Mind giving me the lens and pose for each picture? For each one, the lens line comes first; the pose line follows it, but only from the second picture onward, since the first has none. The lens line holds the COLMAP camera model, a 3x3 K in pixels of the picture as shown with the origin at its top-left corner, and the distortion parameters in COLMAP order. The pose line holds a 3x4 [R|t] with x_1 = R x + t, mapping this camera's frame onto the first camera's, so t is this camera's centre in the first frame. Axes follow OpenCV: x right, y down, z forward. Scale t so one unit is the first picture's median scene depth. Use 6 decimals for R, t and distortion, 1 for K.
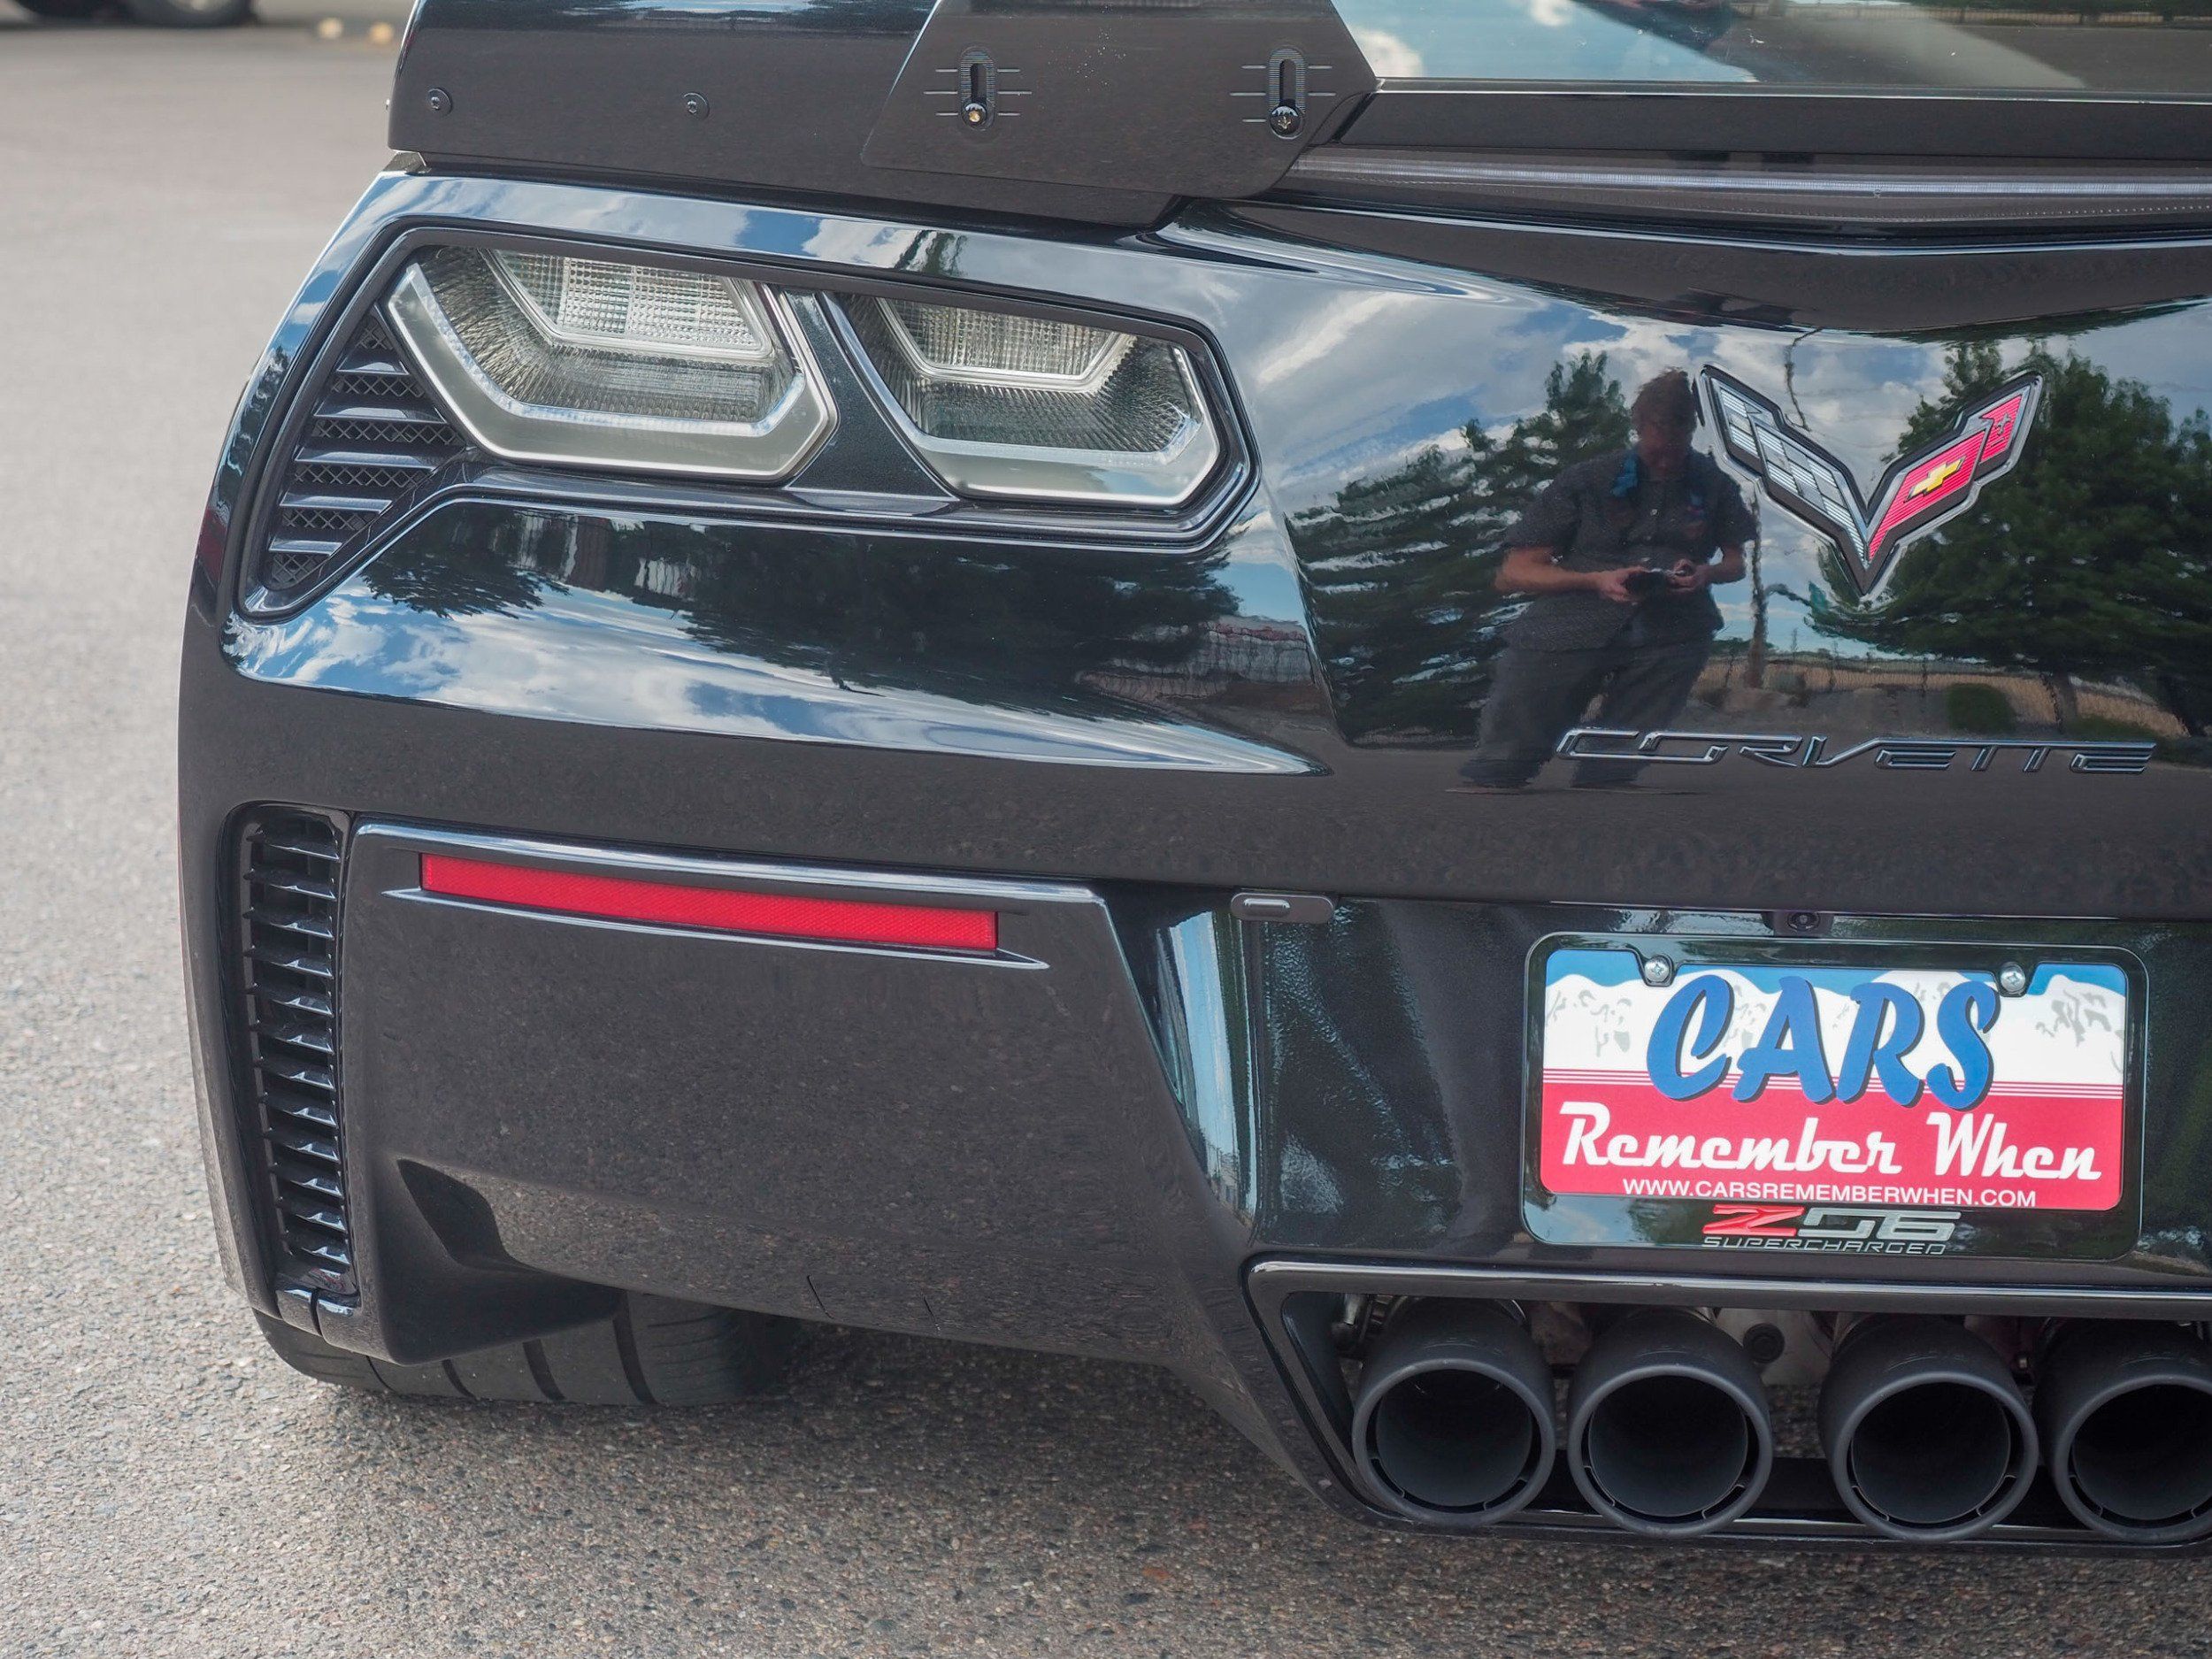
lens RADIAL K [[4195.0, 0, 1106.0], [0, 4195.0, 829.5], [0, 0, 1]] dist [0.006885, -0.062699]
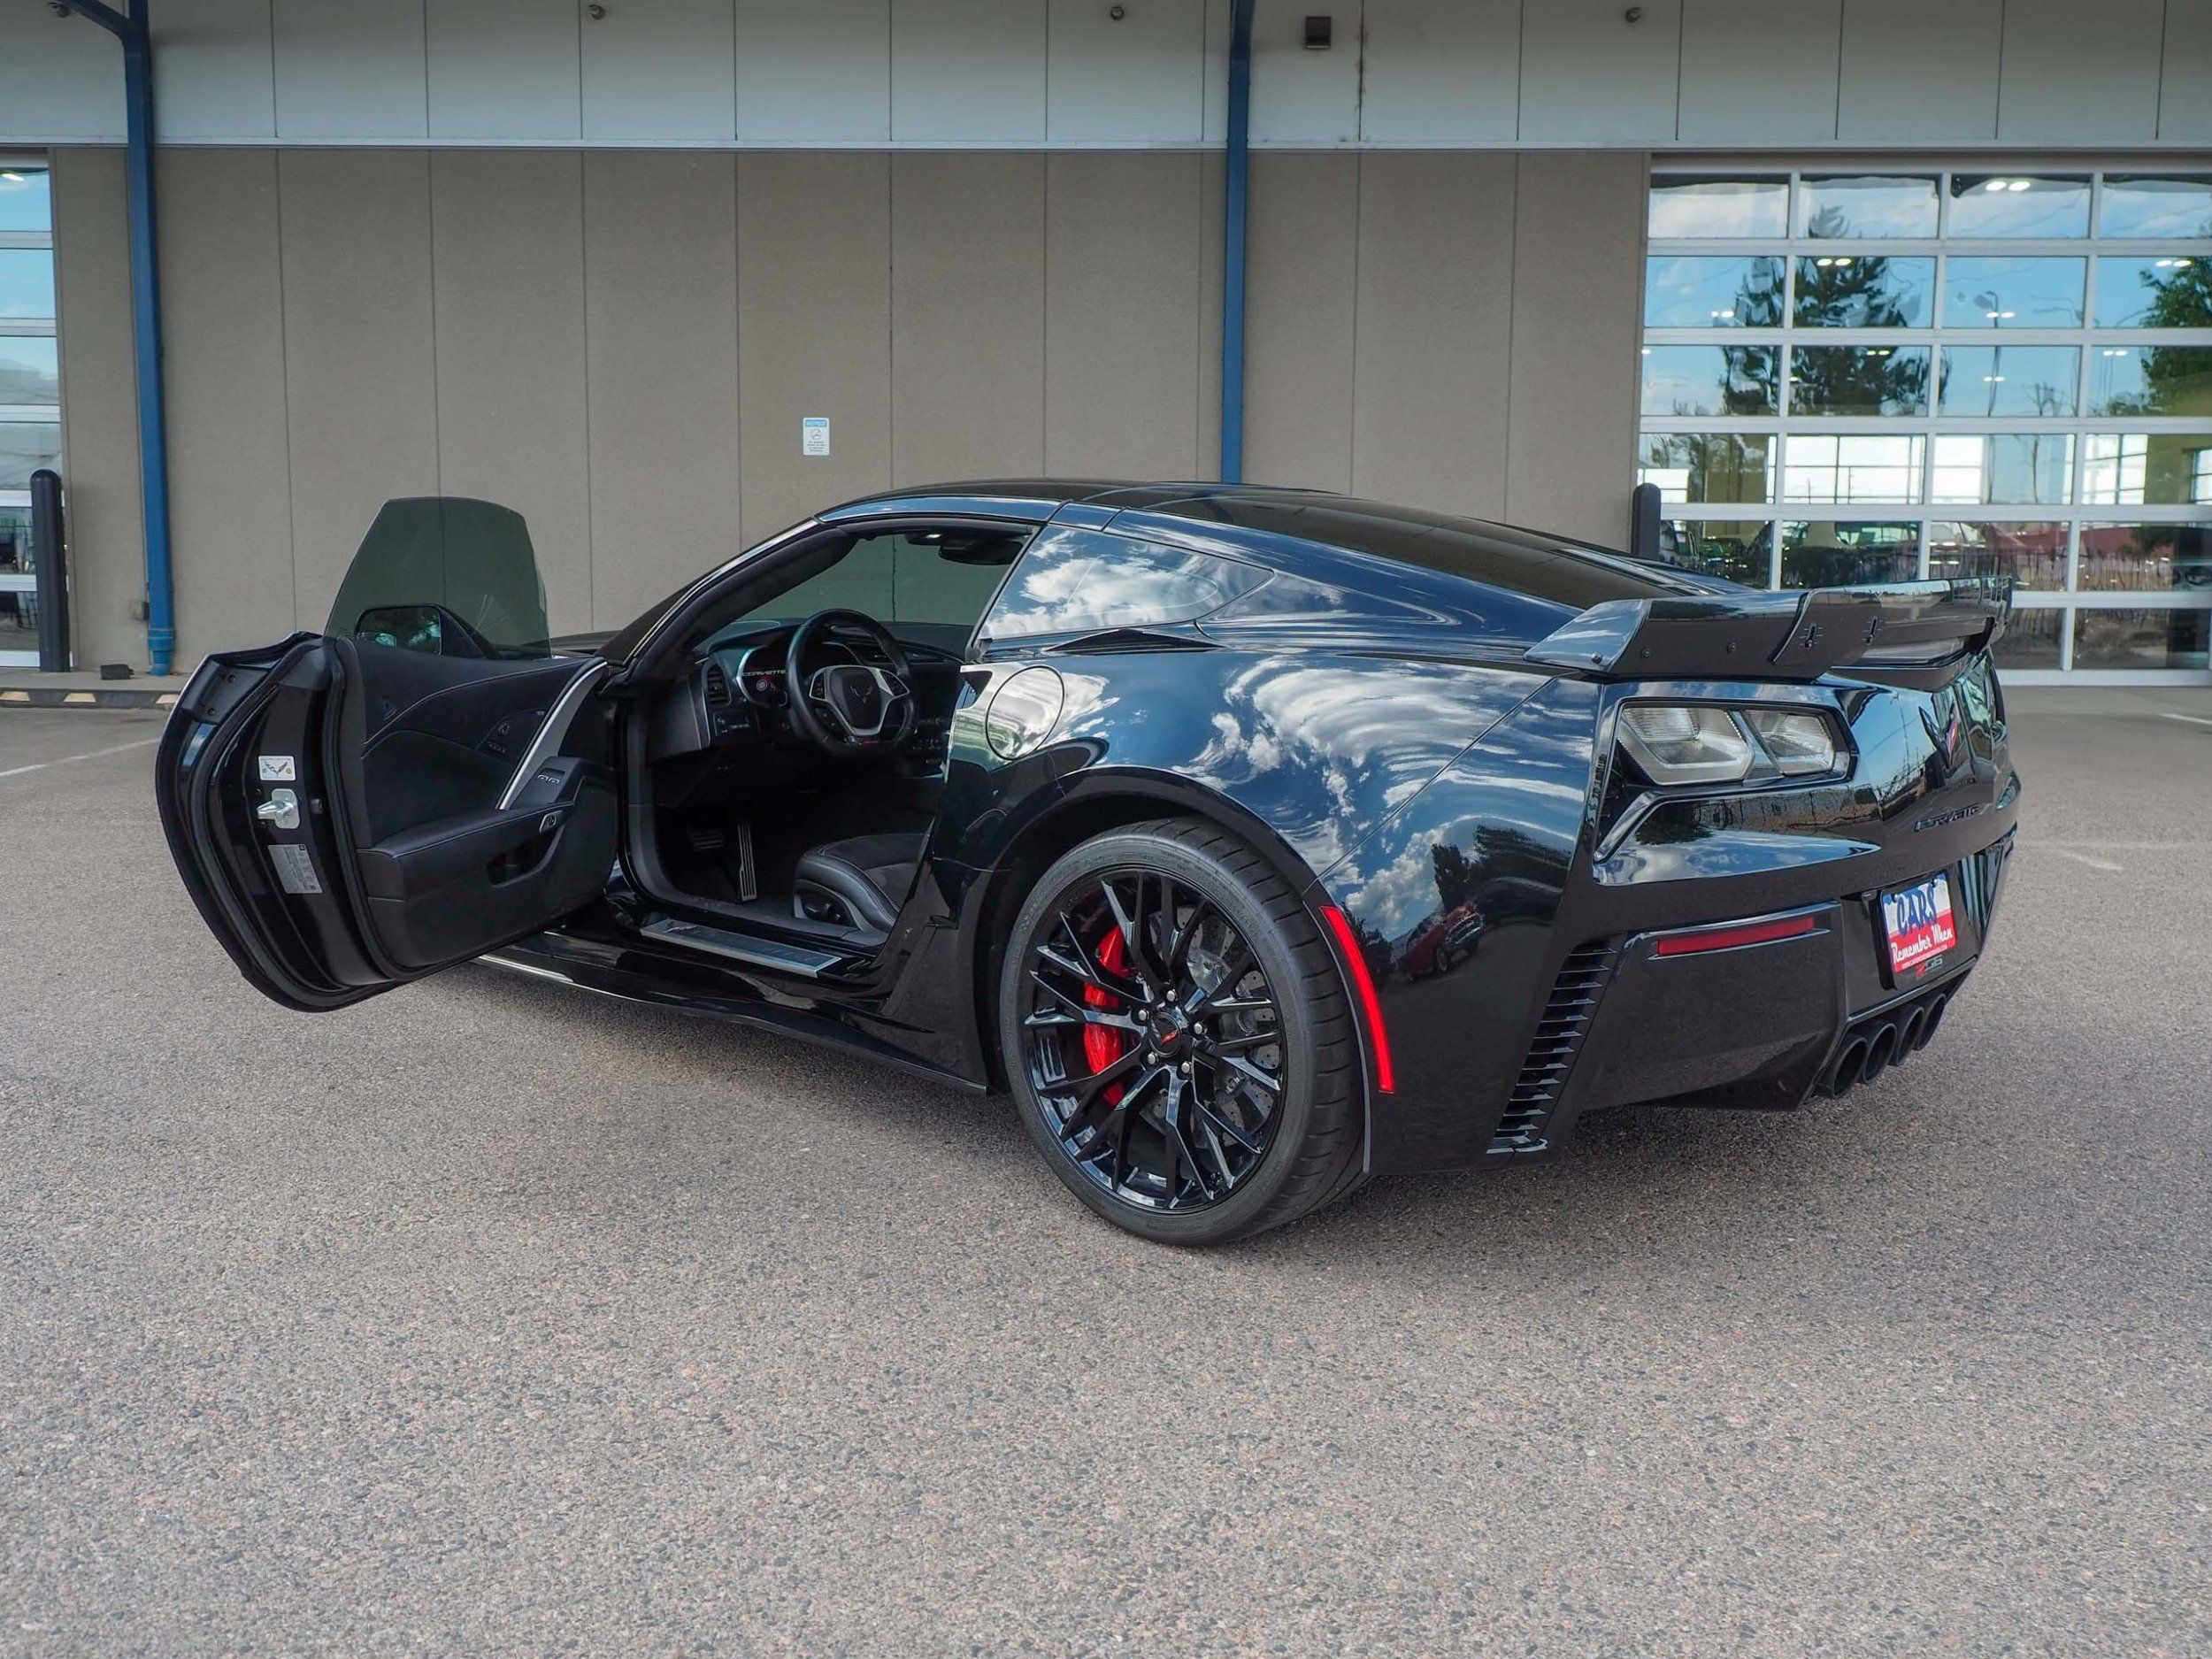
lens RADIAL K [[1888.1, 0, 1119.5], [0, 1888.1, 798.9], [0, 0, 1]] dist [0.000372, -0.001781]
pose [[0.620315, -0.118065, 0.775416, -1.279059], [0.182937, 0.983119, 0.003344, -0.145997], [-0.762721, 0.139778, 0.631442, 0.516012]]
